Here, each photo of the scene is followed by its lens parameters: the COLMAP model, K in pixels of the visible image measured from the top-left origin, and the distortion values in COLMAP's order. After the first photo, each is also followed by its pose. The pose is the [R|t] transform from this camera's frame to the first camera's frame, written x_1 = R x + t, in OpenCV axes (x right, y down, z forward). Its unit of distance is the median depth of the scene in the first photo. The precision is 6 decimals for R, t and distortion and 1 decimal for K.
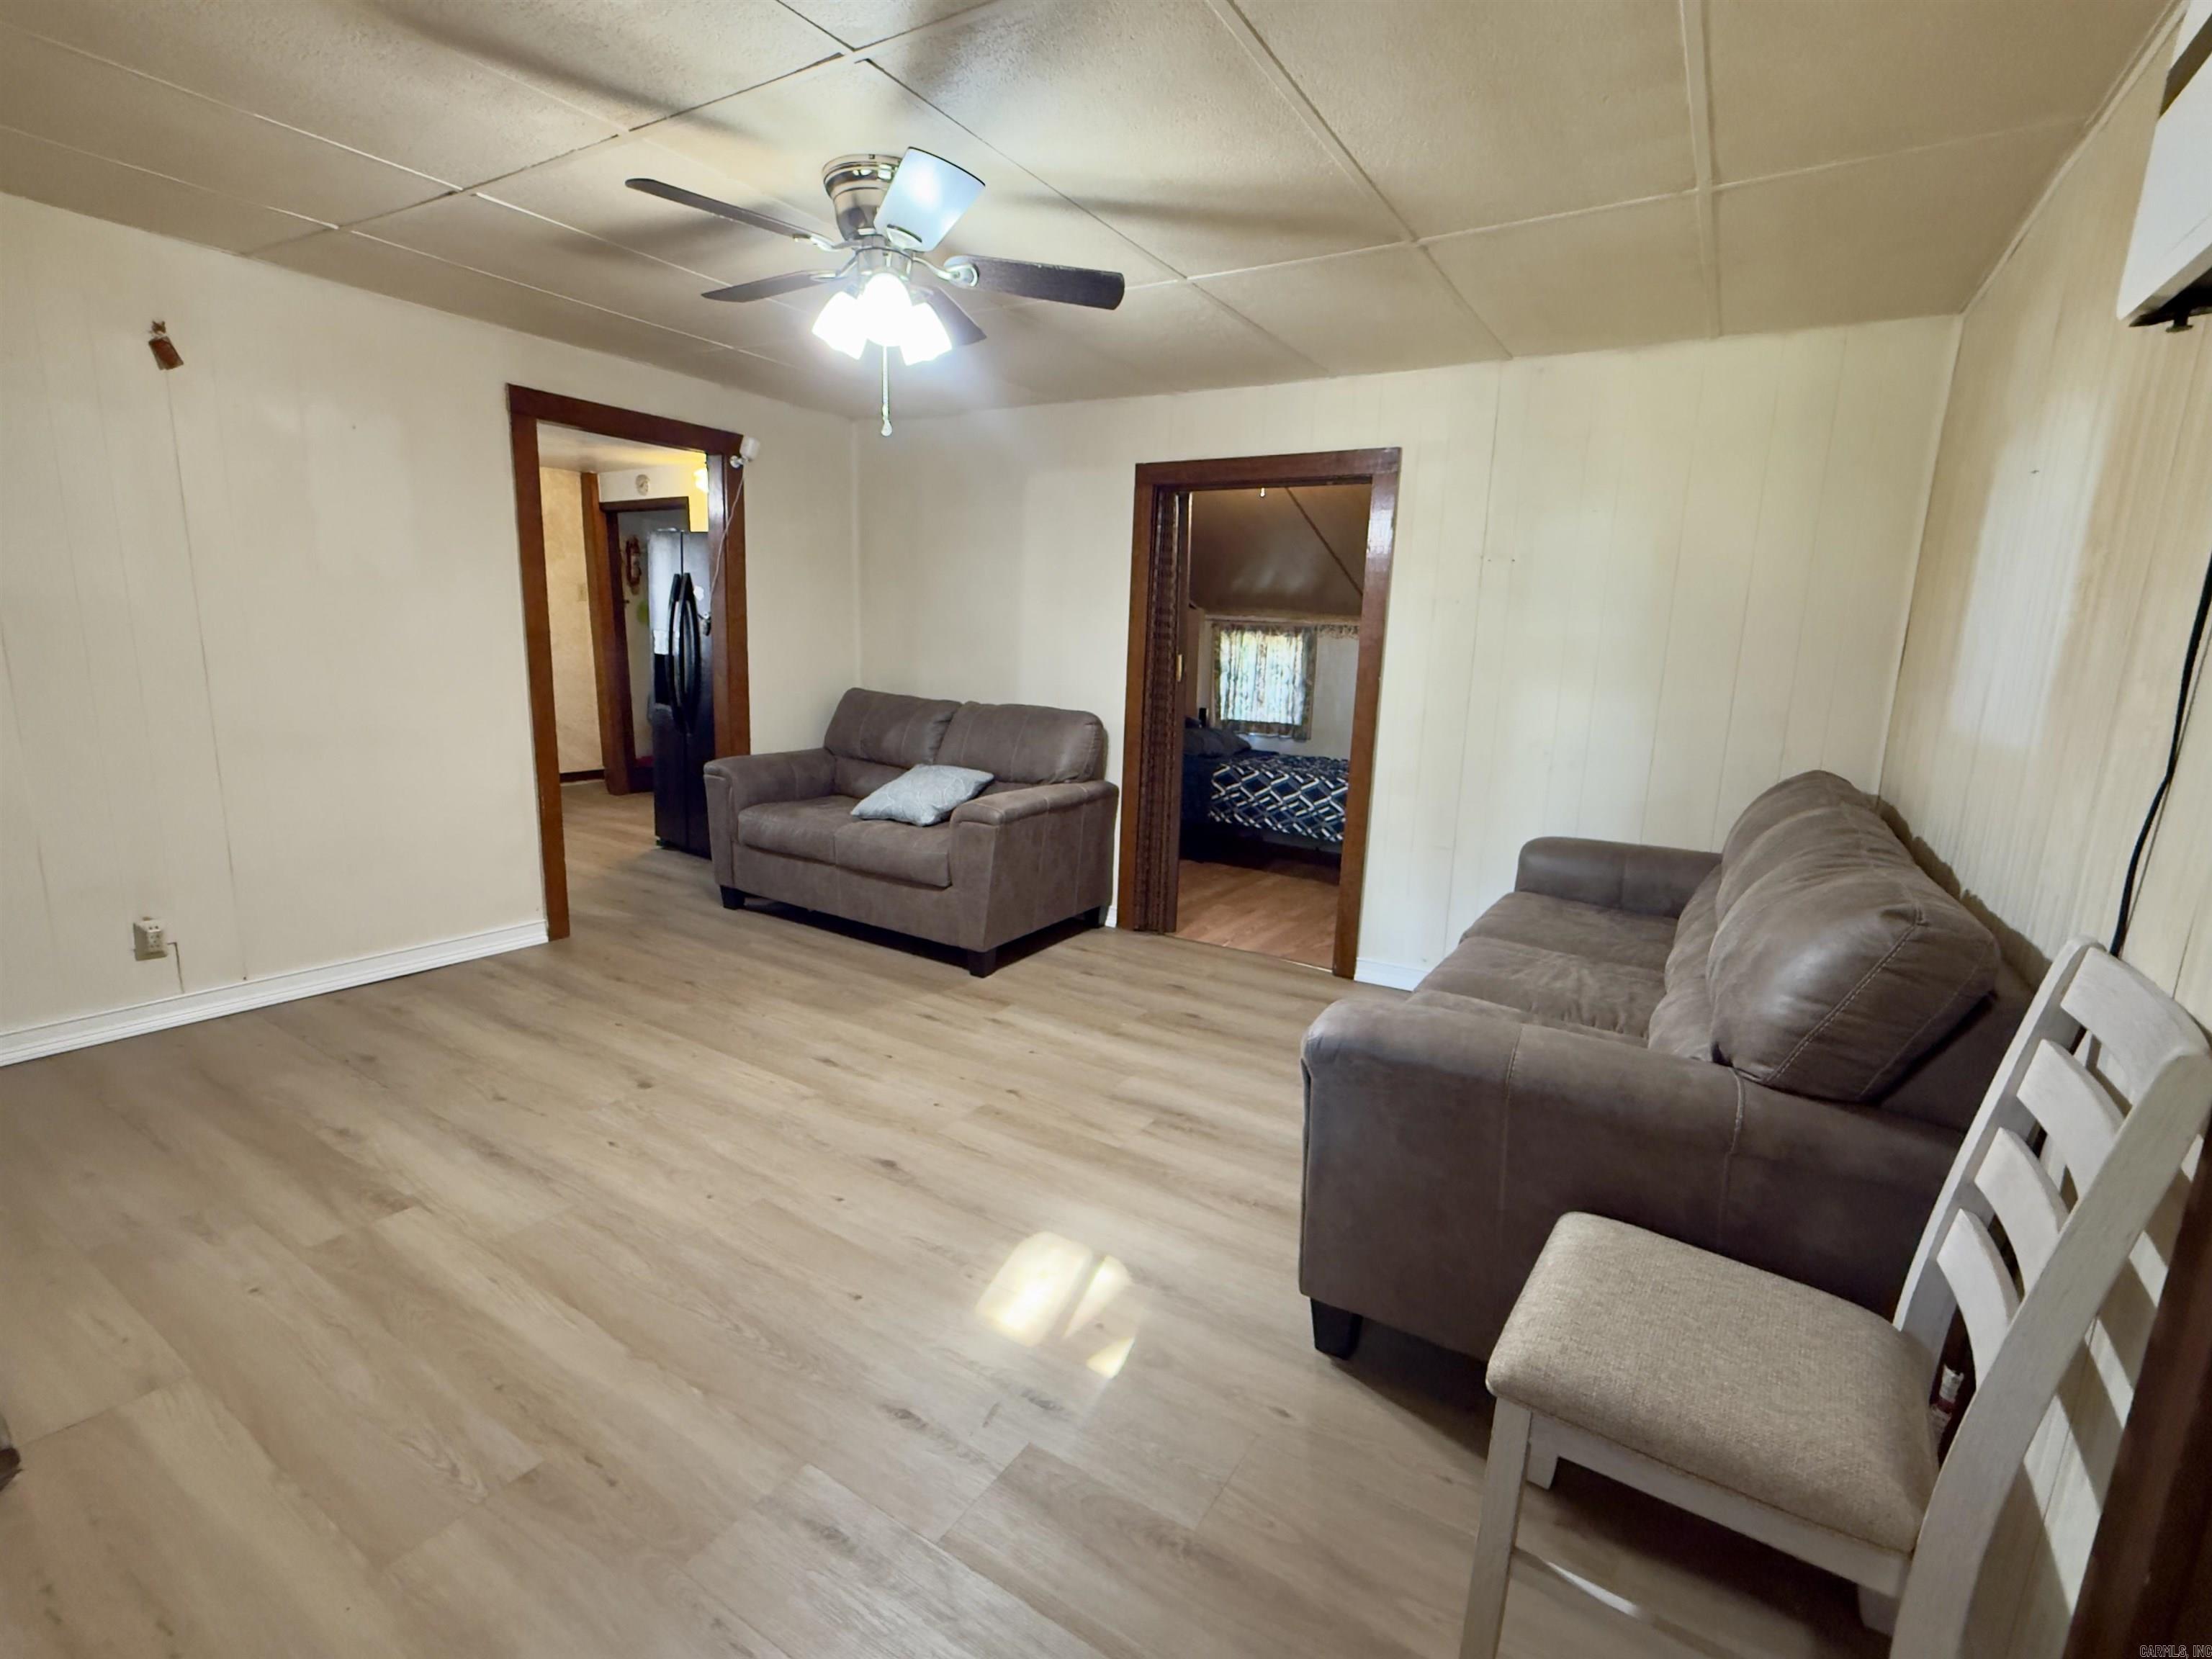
lens RADIAL K [[1021.8, 0, 1103.5], [0, 1021.8, 832.1], [0, 0, 1]] dist [0.003389, 0.000670]
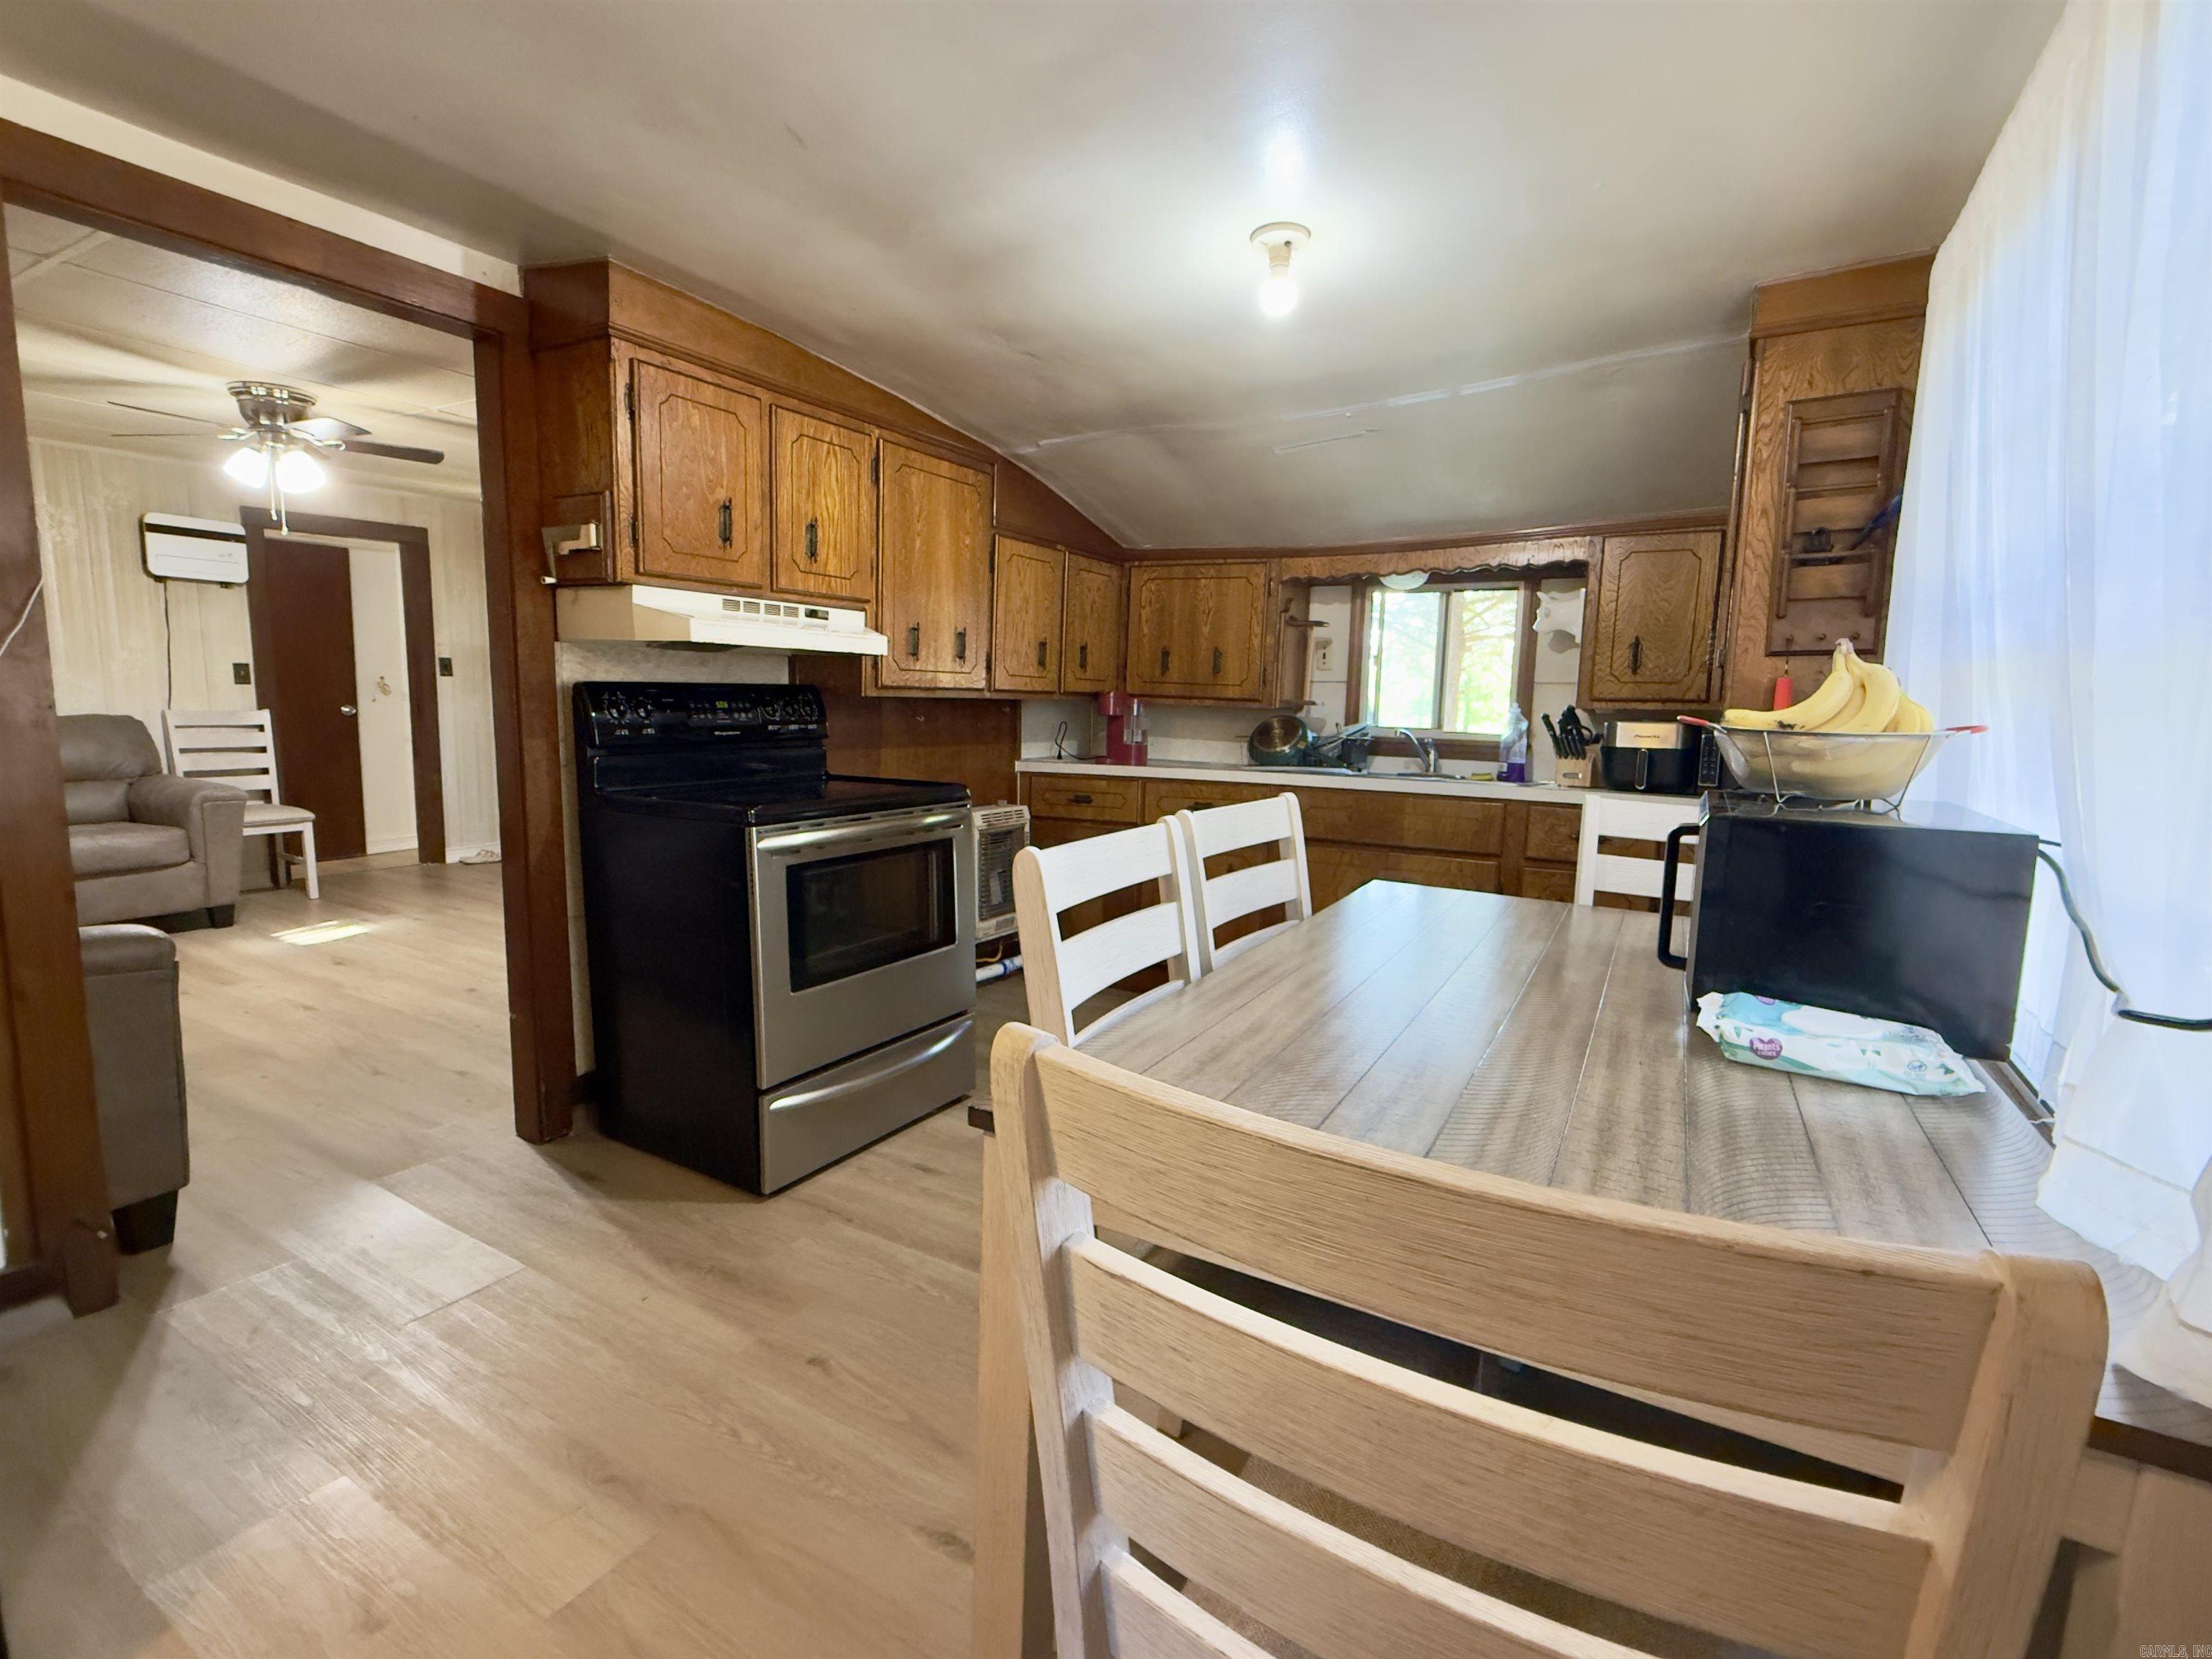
lens RADIAL K [[1021.8, 0, 1103.3], [0, 1021.8, 825.5], [0, 0, 1]] dist [0.003389, 0.000670]
pose [[-0.998029, -0.056361, -0.027594, -1.272934], [-0.062196, 0.946868, 0.315552, -0.457740], [0.008344, 0.316646, -0.948507, 2.289226]]
